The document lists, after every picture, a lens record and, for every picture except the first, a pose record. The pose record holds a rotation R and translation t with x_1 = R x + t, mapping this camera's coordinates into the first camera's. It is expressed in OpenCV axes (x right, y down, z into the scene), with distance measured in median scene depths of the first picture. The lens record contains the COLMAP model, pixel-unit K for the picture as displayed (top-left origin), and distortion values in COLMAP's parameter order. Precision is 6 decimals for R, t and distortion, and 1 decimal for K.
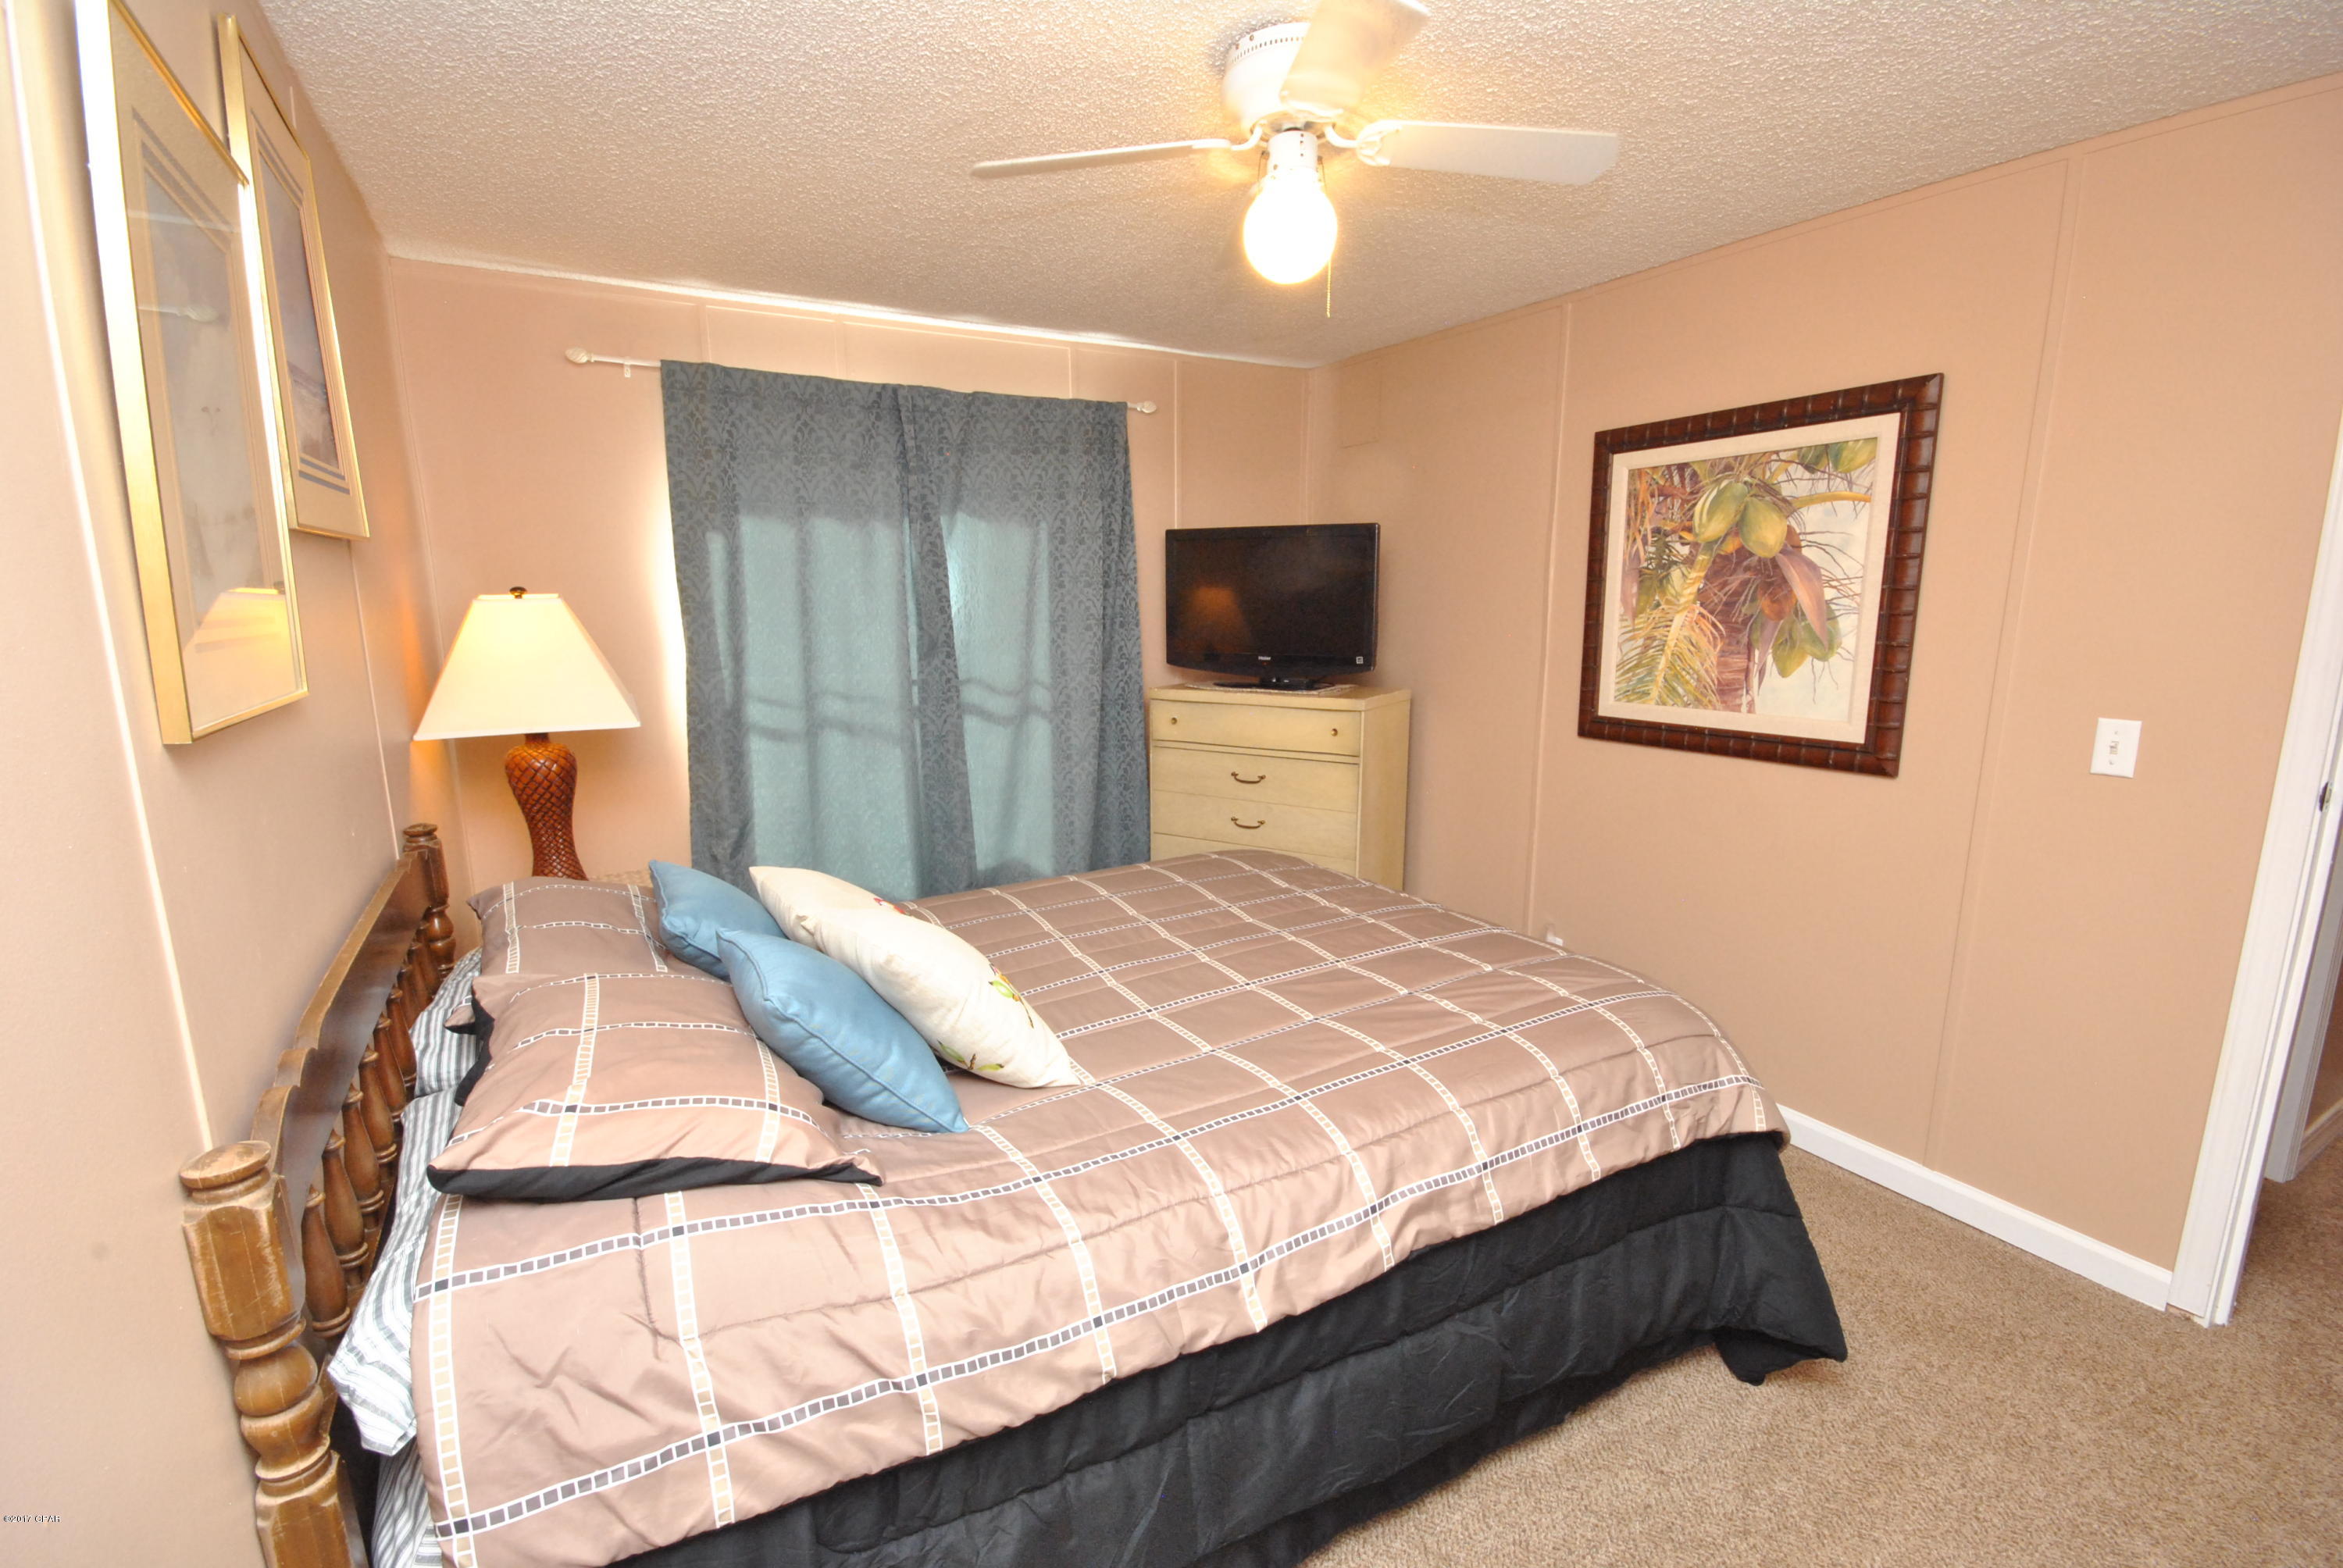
lens RADIAL K [[1038.9, 0, 1165.0], [0, 1038.9, 785.4], [0, 0, 1]] dist [-0.009996, 0.000052]
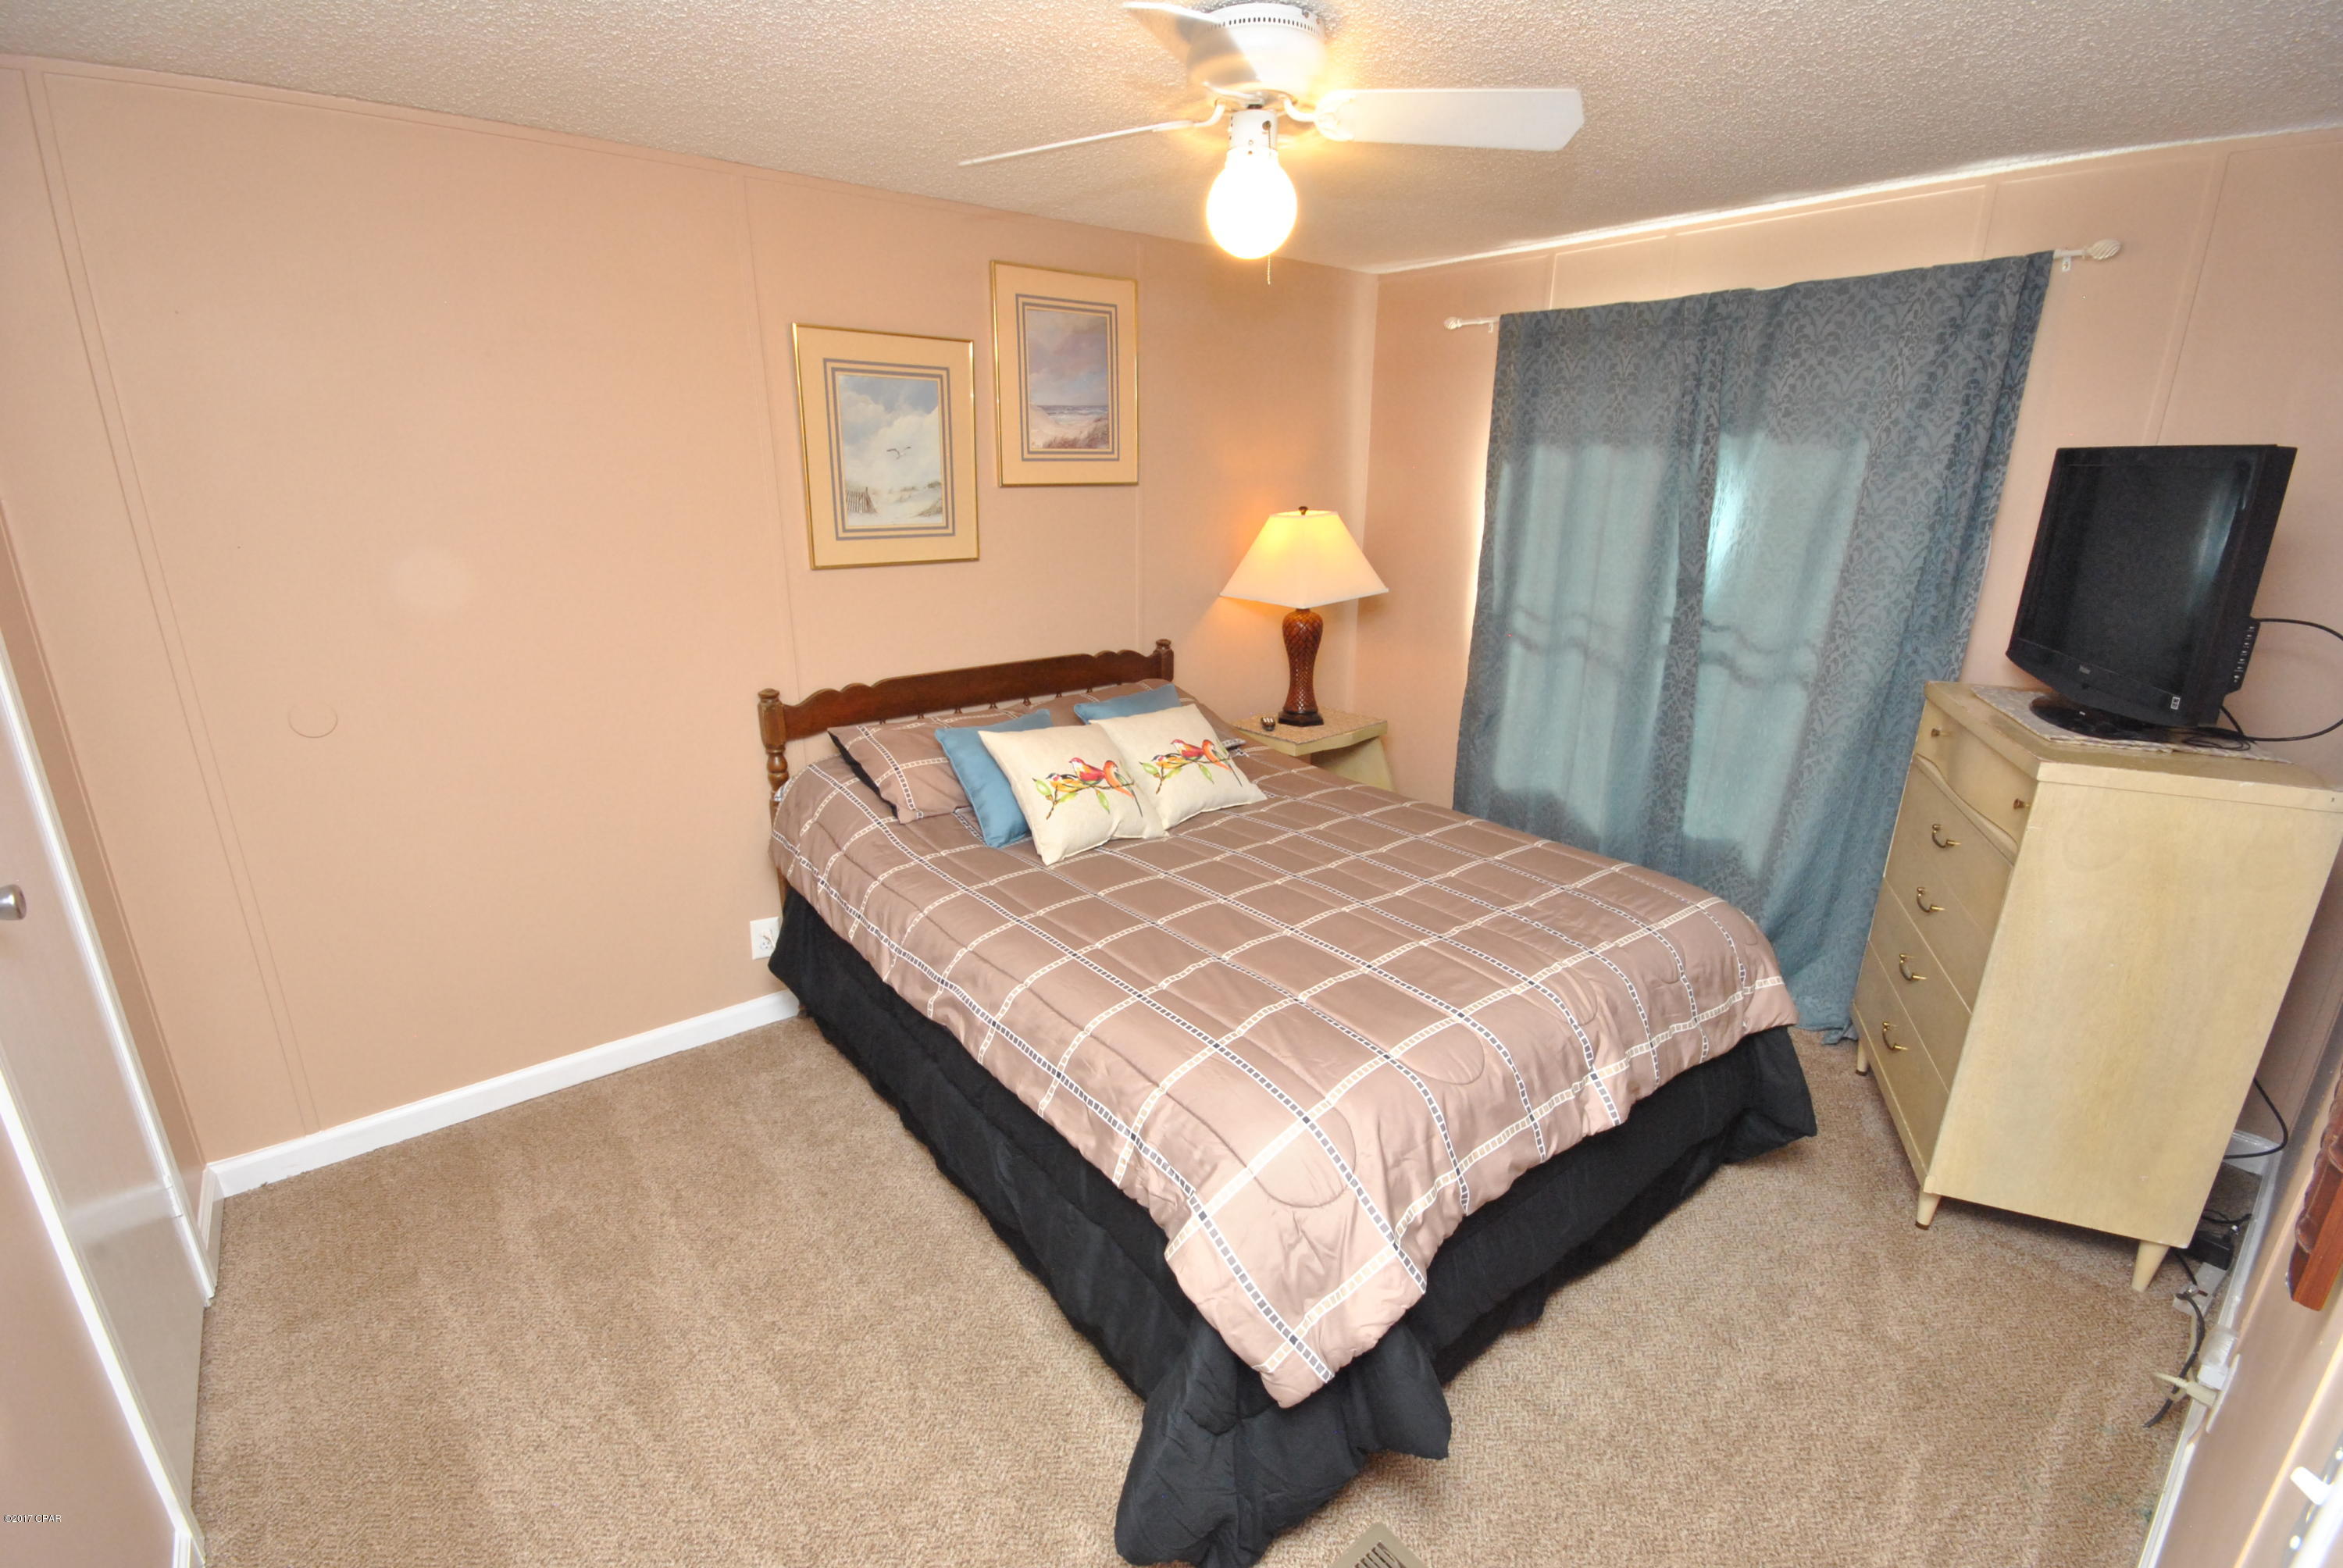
lens RADIAL K [[1038.9, 0, 1162.8], [0, 1038.9, 782.7], [0, 0, 1]] dist [-0.009996, 0.000052]
pose [[0.147131, 0.298849, -0.942890, 0.644295], [-0.188123, 0.944319, 0.269947, -0.130851], [0.971063, 0.137661, 0.195159, 0.403465]]
